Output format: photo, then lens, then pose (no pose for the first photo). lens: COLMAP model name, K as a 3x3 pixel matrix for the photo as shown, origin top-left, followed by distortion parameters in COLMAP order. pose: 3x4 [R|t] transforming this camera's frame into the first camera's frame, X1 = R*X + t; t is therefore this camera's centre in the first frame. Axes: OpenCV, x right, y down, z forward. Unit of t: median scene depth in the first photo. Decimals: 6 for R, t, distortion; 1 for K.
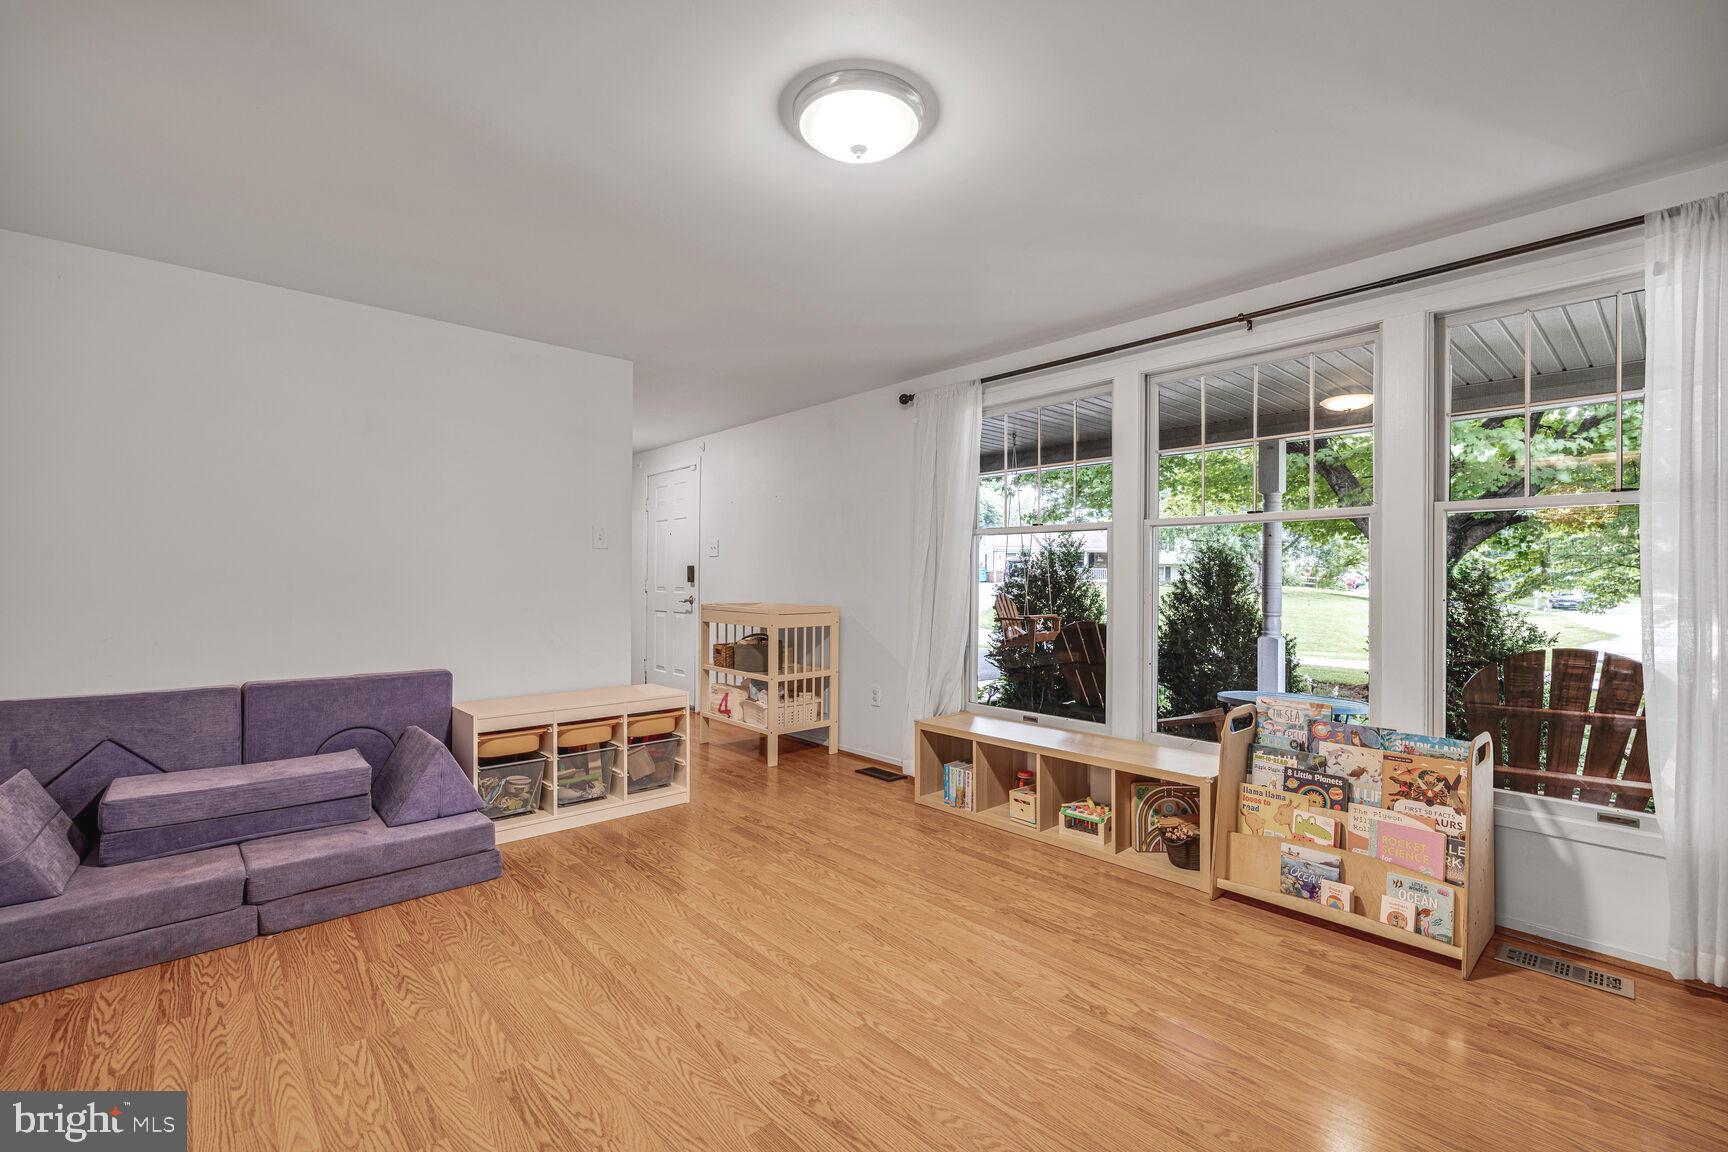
lens RADIAL K [[738.1, 0, 864.0], [0, 738.1, 576.0], [0, 0, 1]] dist [-0.001876, -0.000180]
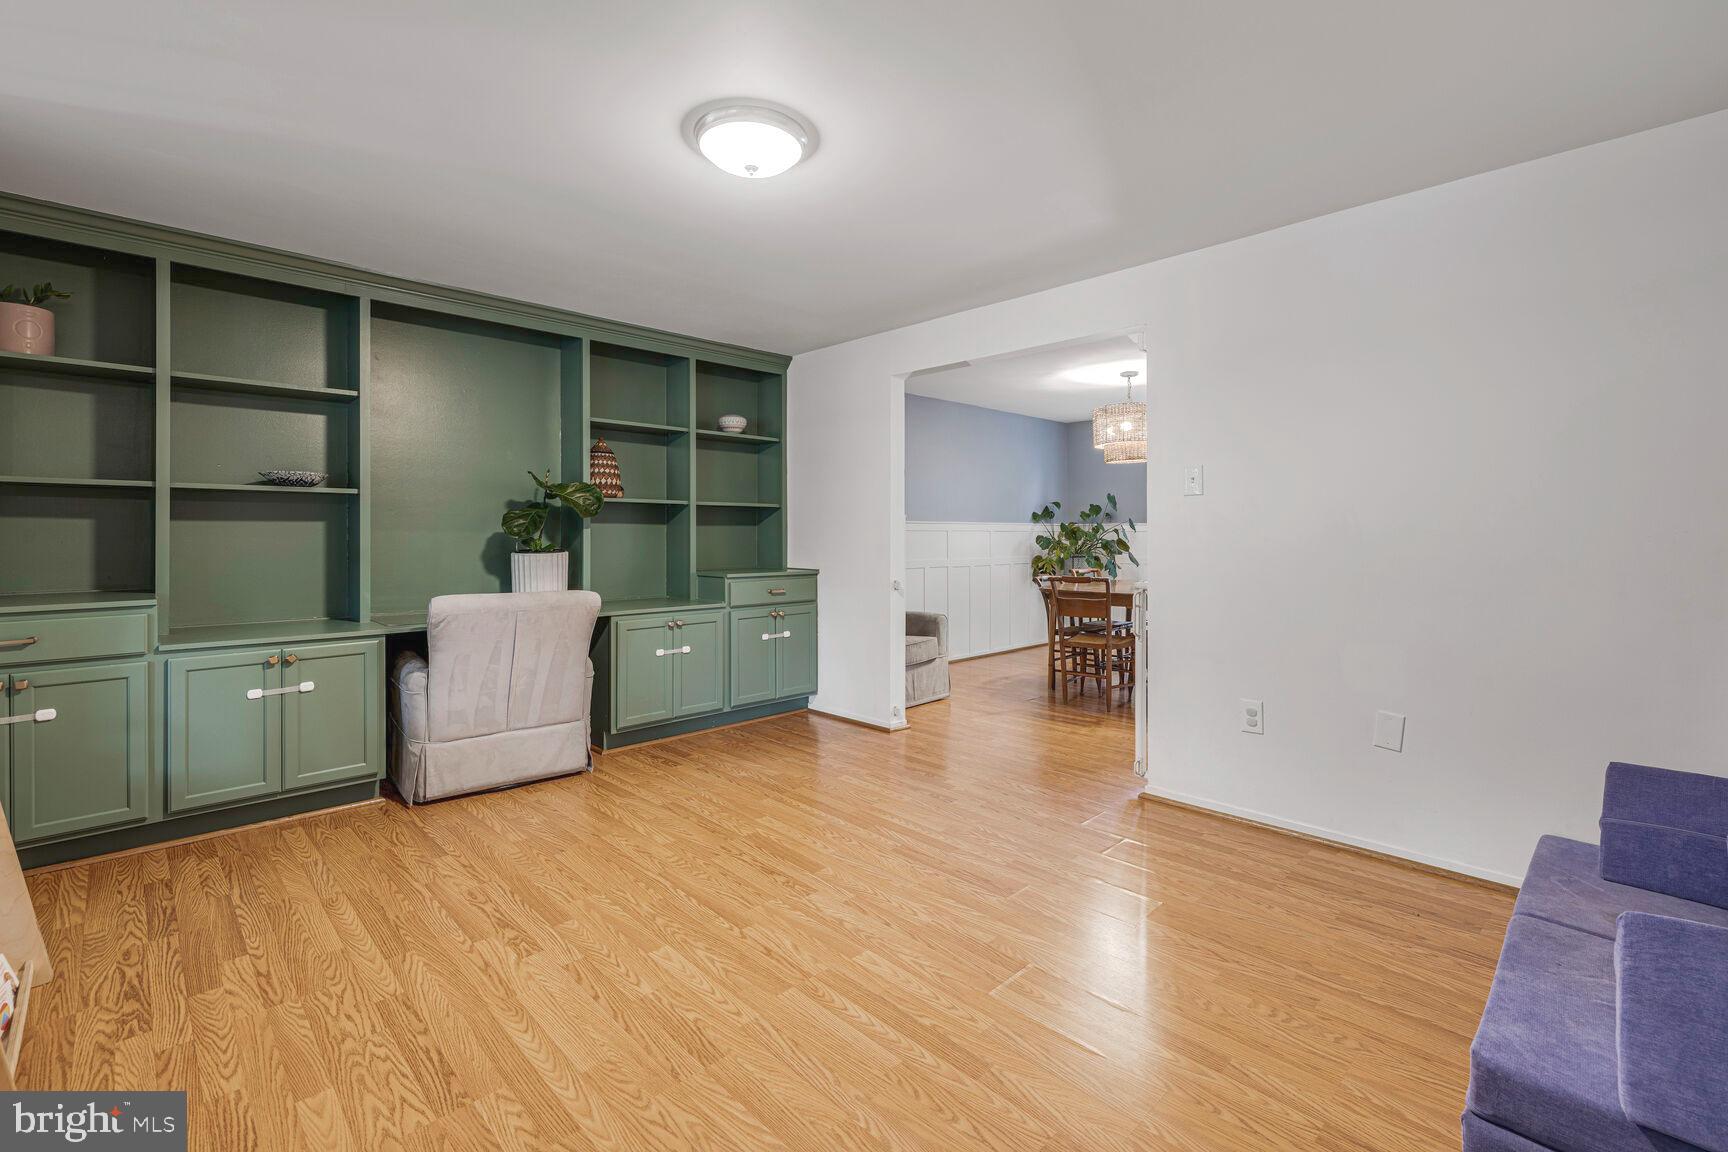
lens RADIAL K [[738.1, 0, 864.0], [0, 738.1, 576.0], [0, 0, 1]] dist [-0.001876, -0.000180]
pose [[-0.999148, -0.007490, -0.040578, -0.131865], [-0.009715, 0.998443, 0.054921, 0.006840], [0.040104, 0.055268, -0.997666, 2.032828]]
